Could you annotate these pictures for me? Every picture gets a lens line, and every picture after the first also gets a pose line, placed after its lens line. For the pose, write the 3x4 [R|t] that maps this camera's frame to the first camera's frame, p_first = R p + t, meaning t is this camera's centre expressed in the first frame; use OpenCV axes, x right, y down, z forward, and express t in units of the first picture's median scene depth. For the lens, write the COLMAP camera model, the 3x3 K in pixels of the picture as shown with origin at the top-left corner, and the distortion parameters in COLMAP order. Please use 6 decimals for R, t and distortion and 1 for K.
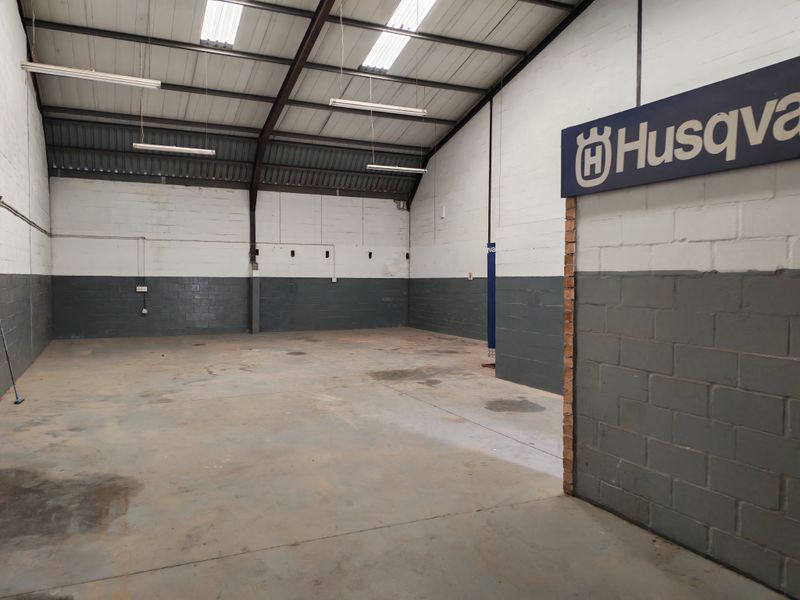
lens RADIAL K [[592.8, 0, 400.0], [0, 592.8, 300.0], [0, 0, 1]] dist [0.084973, -0.121445]
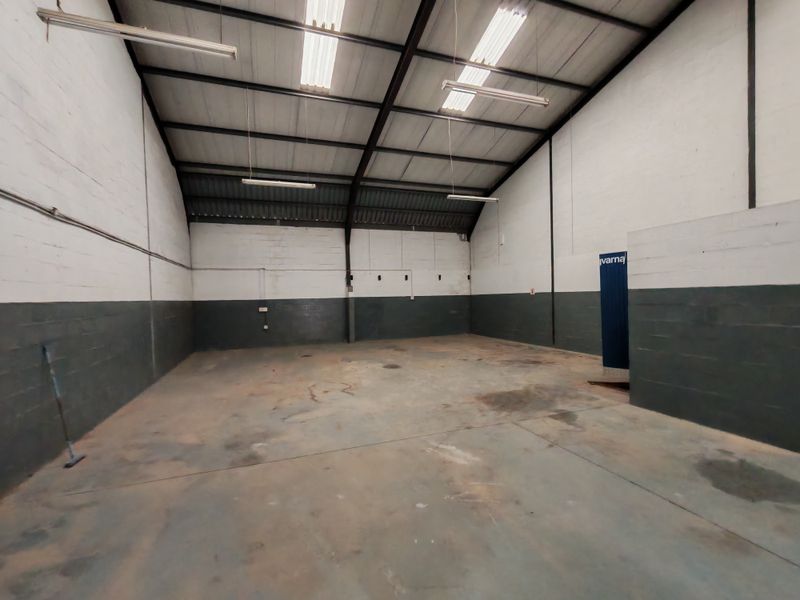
lens RADIAL K [[361.1, 0, 407.8], [0, 361.1, 307.6], [0, 0, 1]] dist [-0.014121, 0.000058]
pose [[0.997073, -0.025920, -0.071928, -0.077289], [0.025567, 0.999656, -0.005831, -0.010942], [0.072054, 0.003975, 0.997393, 0.280486]]
